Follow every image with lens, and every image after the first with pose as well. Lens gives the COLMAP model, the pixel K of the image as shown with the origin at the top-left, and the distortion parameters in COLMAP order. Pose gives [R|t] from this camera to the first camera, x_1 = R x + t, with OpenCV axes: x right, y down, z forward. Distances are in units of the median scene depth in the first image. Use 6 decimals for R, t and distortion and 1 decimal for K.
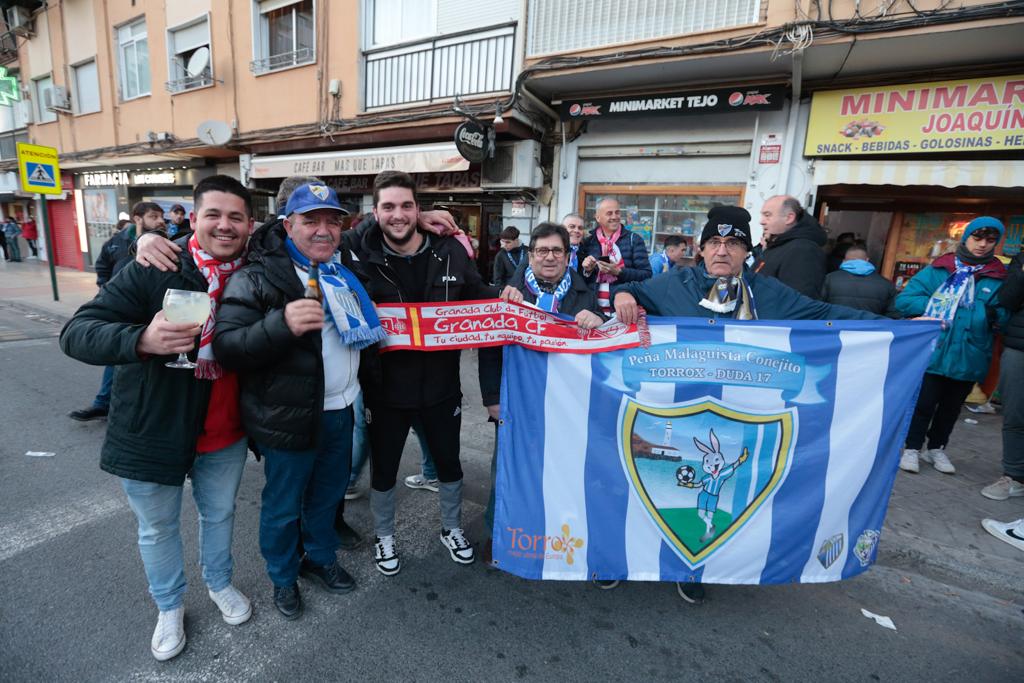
lens RADIAL K [[476.9, 0, 512.0], [0, 476.9, 341.5], [0, 0, 1]] dist [-0.035018, 0.015146]
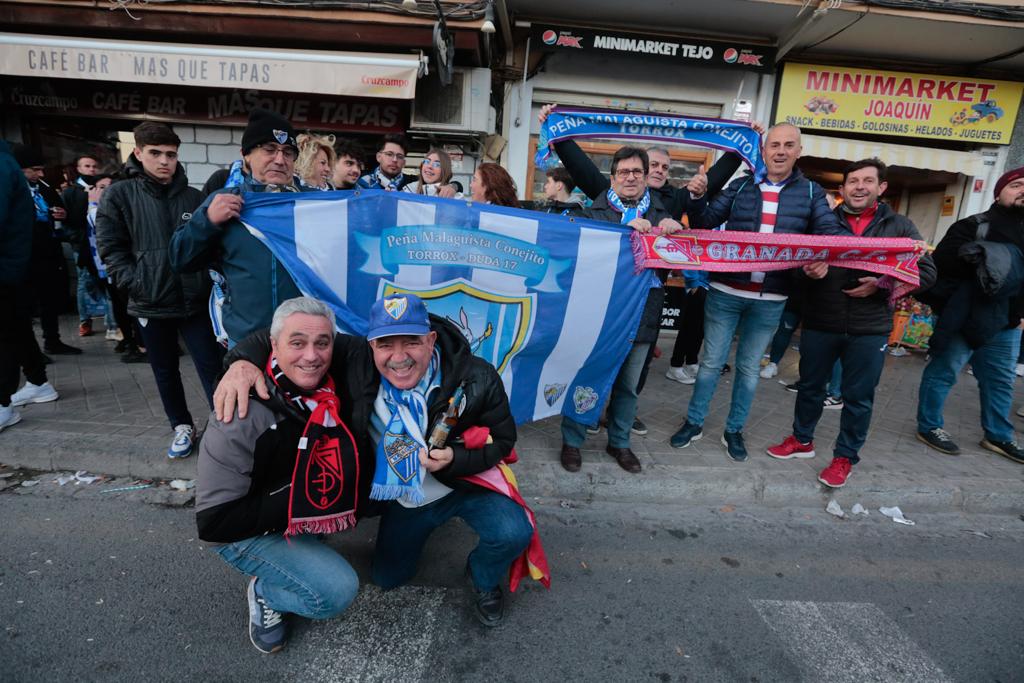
lens RADIAL K [[473.5, 0, 509.7], [0, 473.5, 335.1], [0, 0, 1]] dist [-0.036325, 0.011835]
pose [[0.866714, -0.106566, 0.487288, -0.397601], [0.085163, 0.994182, 0.065943, -0.058031], [-0.491481, -0.015655, 0.870748, 0.383062]]
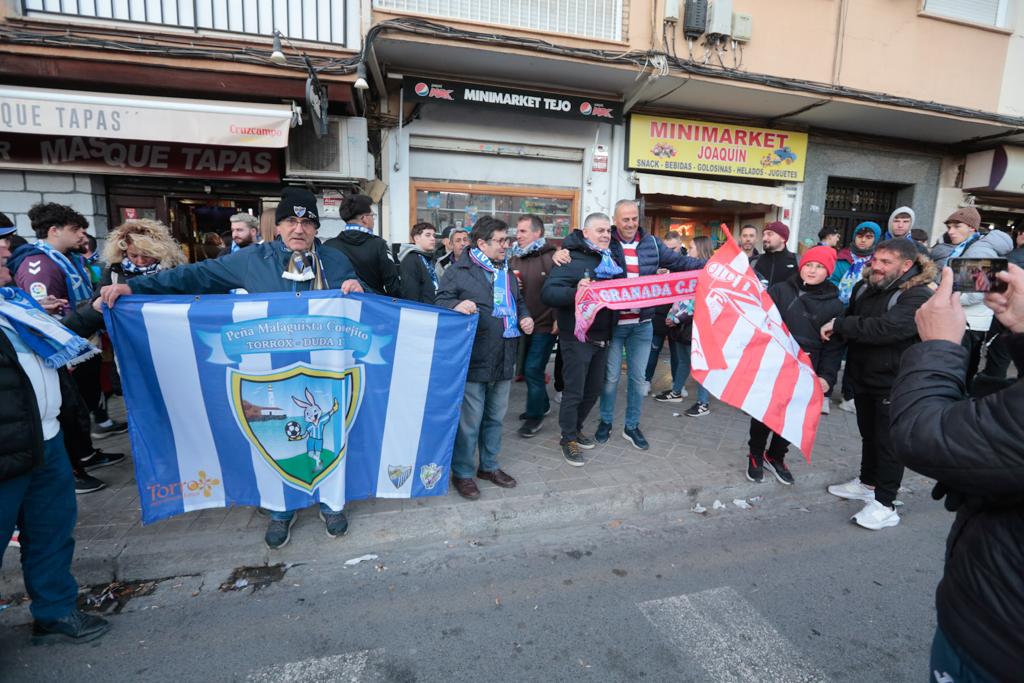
lens RADIAL K [[473.5, 0, 509.7], [0, 473.5, 335.1], [0, 0, 1]] dist [-0.036325, 0.011835]
pose [[0.727119, -0.150699, 0.669767, -0.411842], [0.158540, 0.986098, 0.049759, -0.089324], [-0.667954, 0.070004, 0.740903, 0.352582]]
